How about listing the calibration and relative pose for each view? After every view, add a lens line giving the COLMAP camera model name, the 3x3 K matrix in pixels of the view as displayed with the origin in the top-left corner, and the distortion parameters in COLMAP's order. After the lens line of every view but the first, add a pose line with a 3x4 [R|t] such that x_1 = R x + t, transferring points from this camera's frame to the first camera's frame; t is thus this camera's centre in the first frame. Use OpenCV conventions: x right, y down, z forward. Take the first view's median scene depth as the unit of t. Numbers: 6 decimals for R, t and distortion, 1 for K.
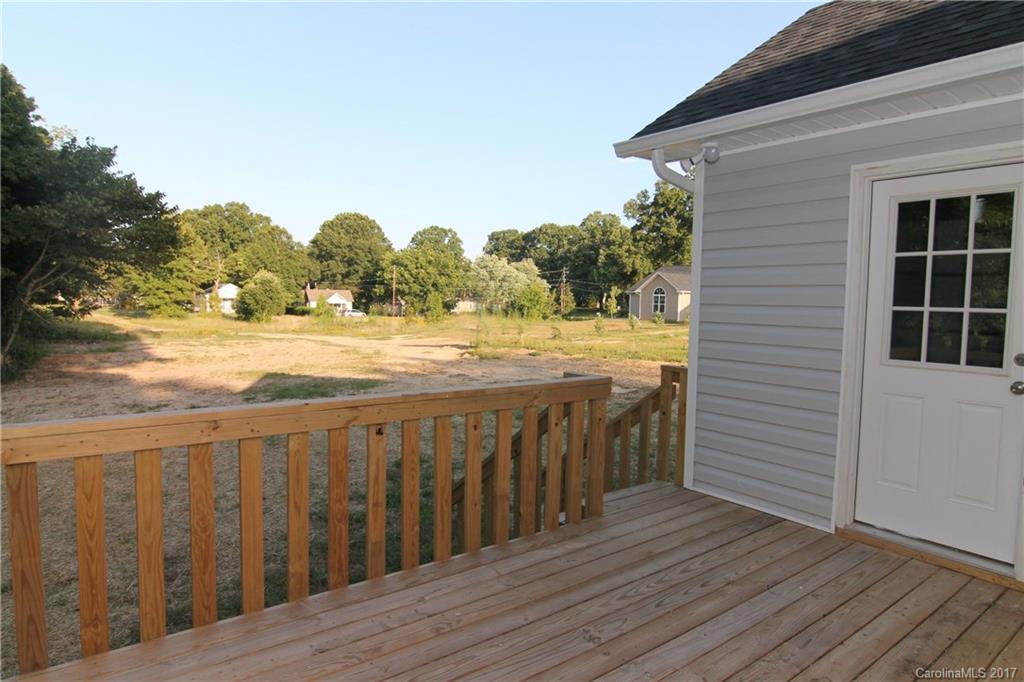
lens RADIAL K [[595.7, 0, 512.0], [0, 595.7, 341.0], [0, 0, 1]] dist [0.000576, -0.034970]
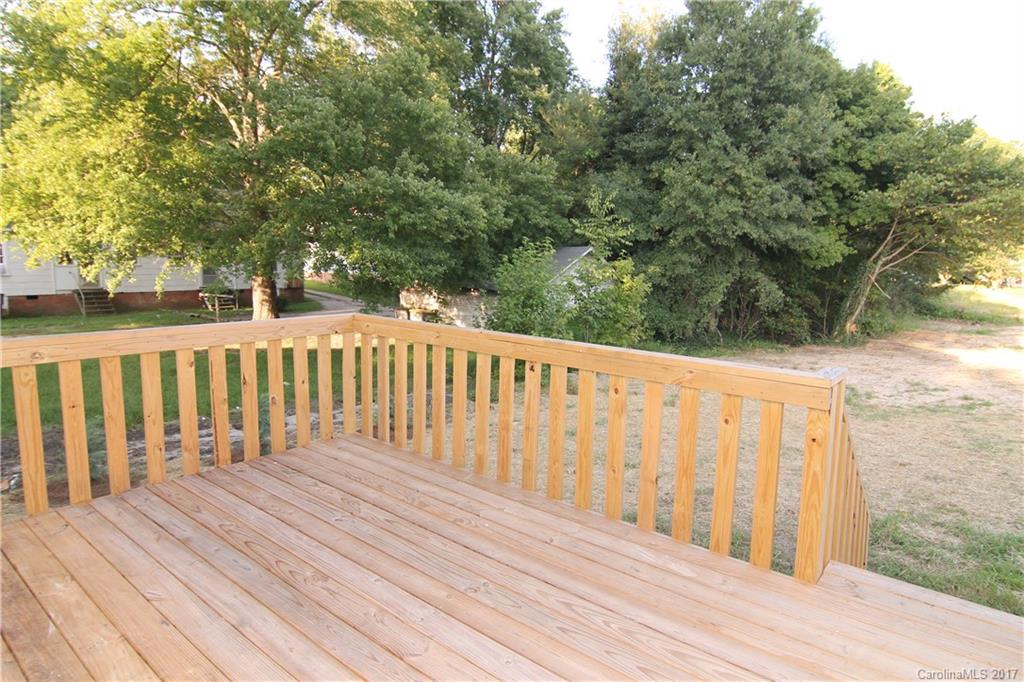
lens RADIAL K [[595.7, 0, 512.0], [0, 595.7, 341.0], [0, 0, 1]] dist [0.000576, -0.034970]
pose [[0.227762, 0.116027, -0.966779, 0.114580], [-0.084297, 0.991497, 0.099134, -0.002142], [0.970061, 0.058918, 0.235606, 0.085390]]
